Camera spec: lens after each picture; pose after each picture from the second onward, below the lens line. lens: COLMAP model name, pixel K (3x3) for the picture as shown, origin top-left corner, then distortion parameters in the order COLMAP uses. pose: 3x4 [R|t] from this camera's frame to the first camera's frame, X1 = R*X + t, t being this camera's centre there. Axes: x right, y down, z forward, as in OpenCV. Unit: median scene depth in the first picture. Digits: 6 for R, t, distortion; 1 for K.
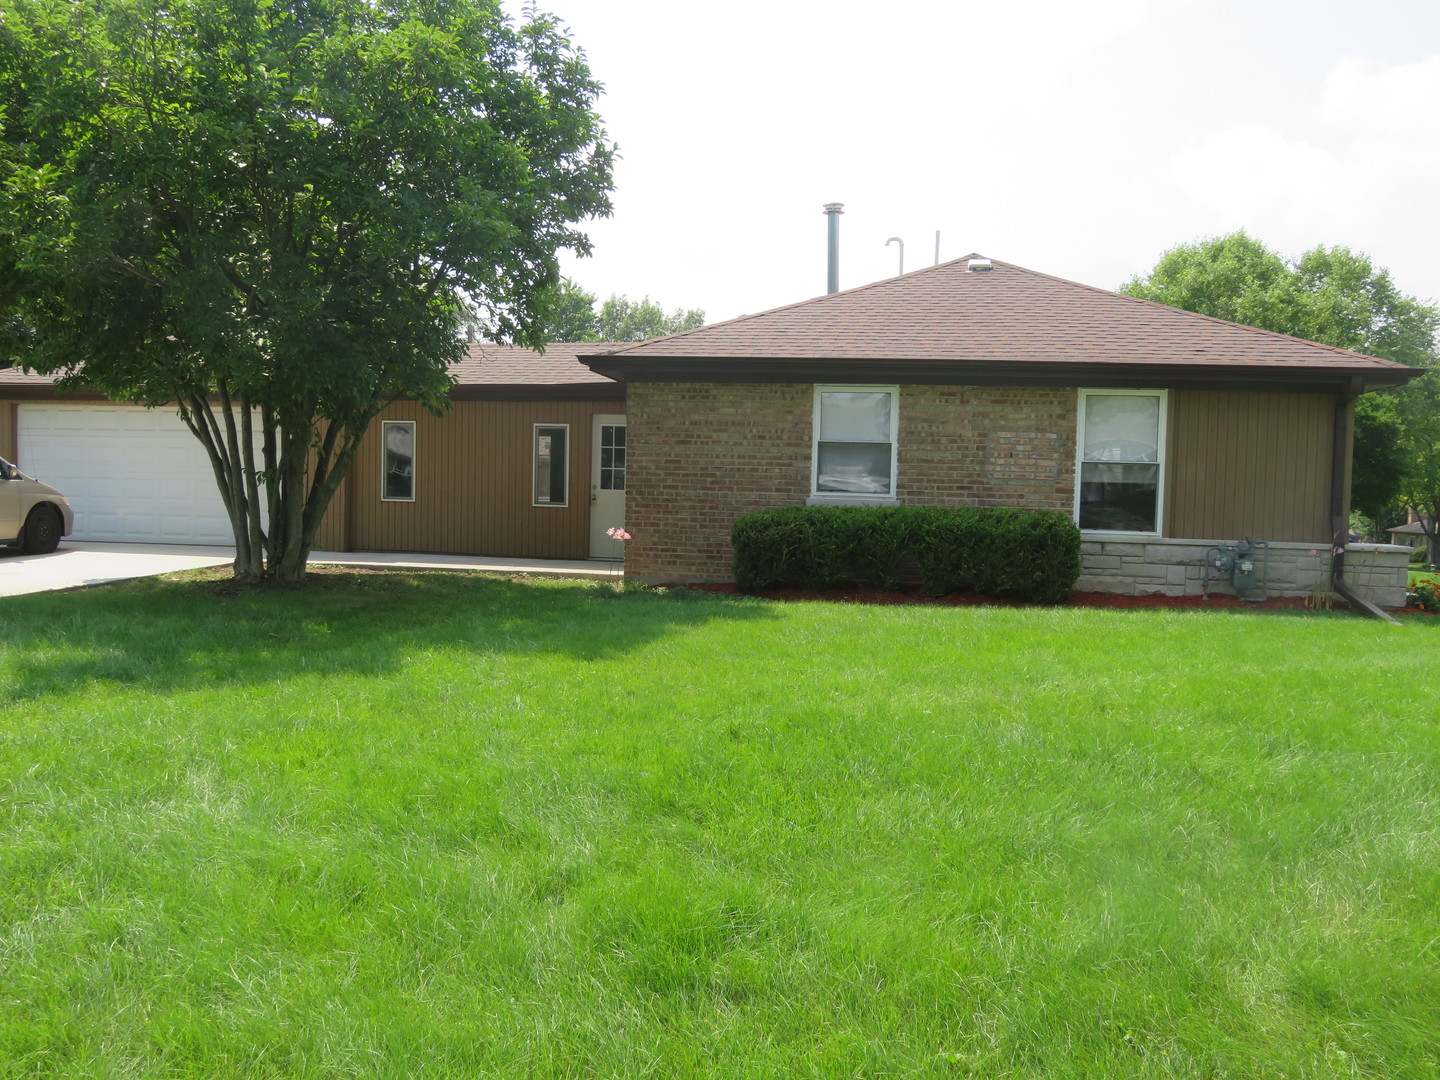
lens RADIAL K [[1252.5, 0, 721.1], [0, 1252.5, 539.1], [0, 0, 1]] dist [-0.018669, -0.012393]
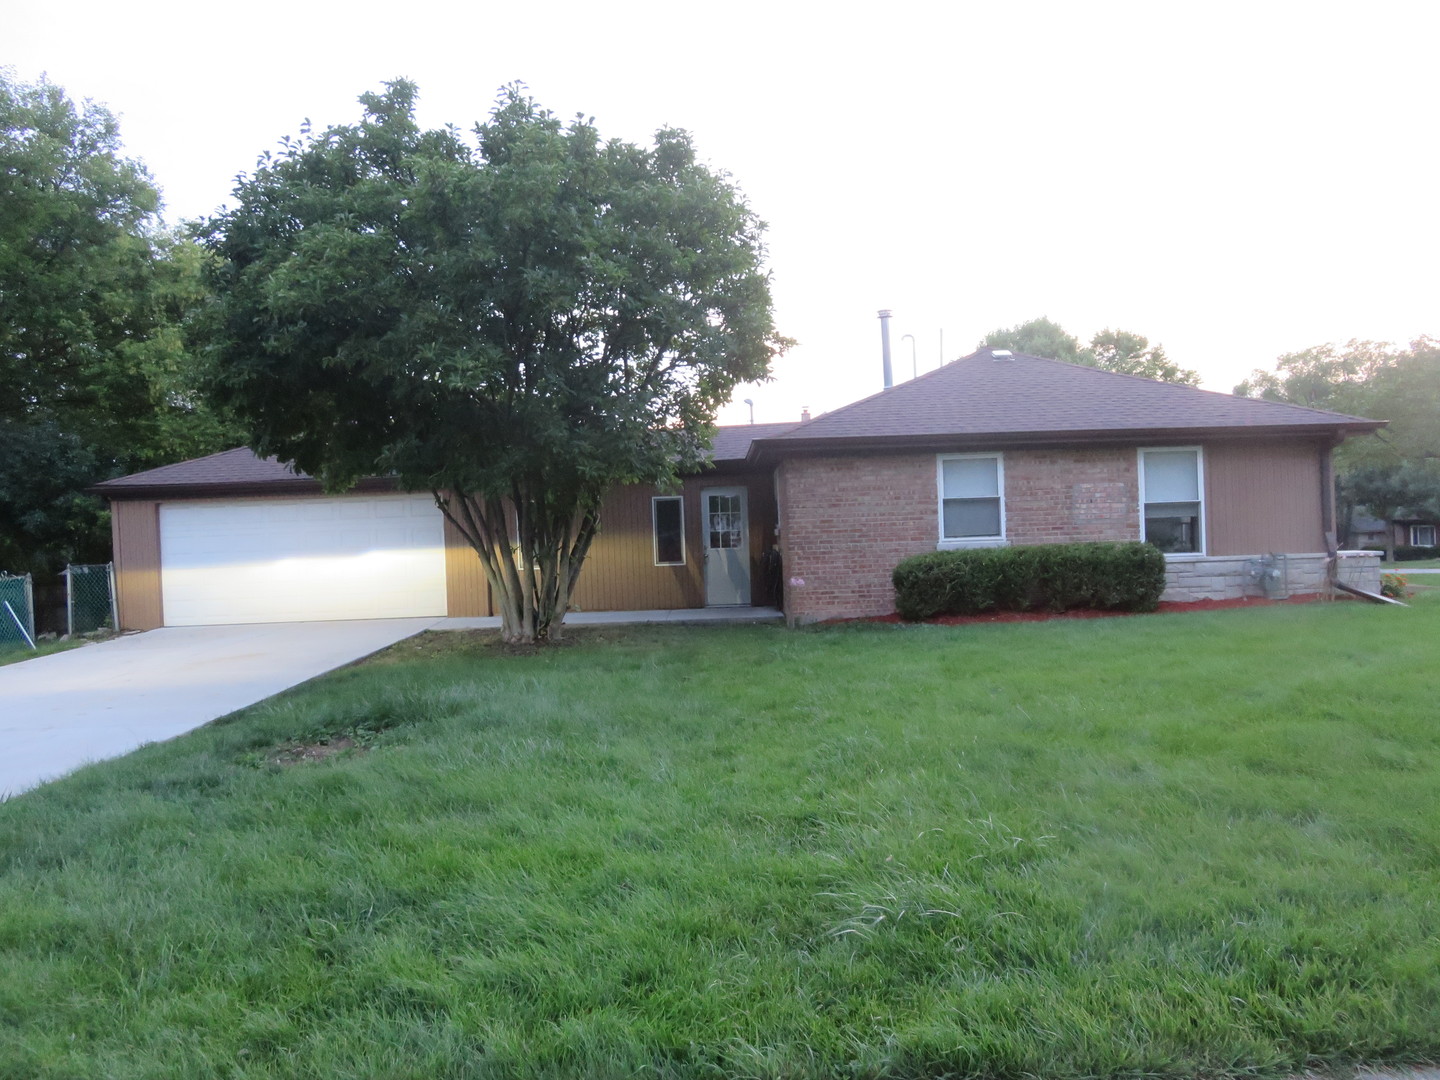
lens RADIAL K [[1080.0, 0, 721.9], [0, 1080.0, 548.4], [0, 0, 1]] dist [-0.015627, 0.000159]
pose [[0.983310, -0.062904, 0.170715, -0.339664], [0.068670, 0.997244, -0.028078, -0.012737], [-0.168479, 0.039332, 0.984920, -0.040201]]
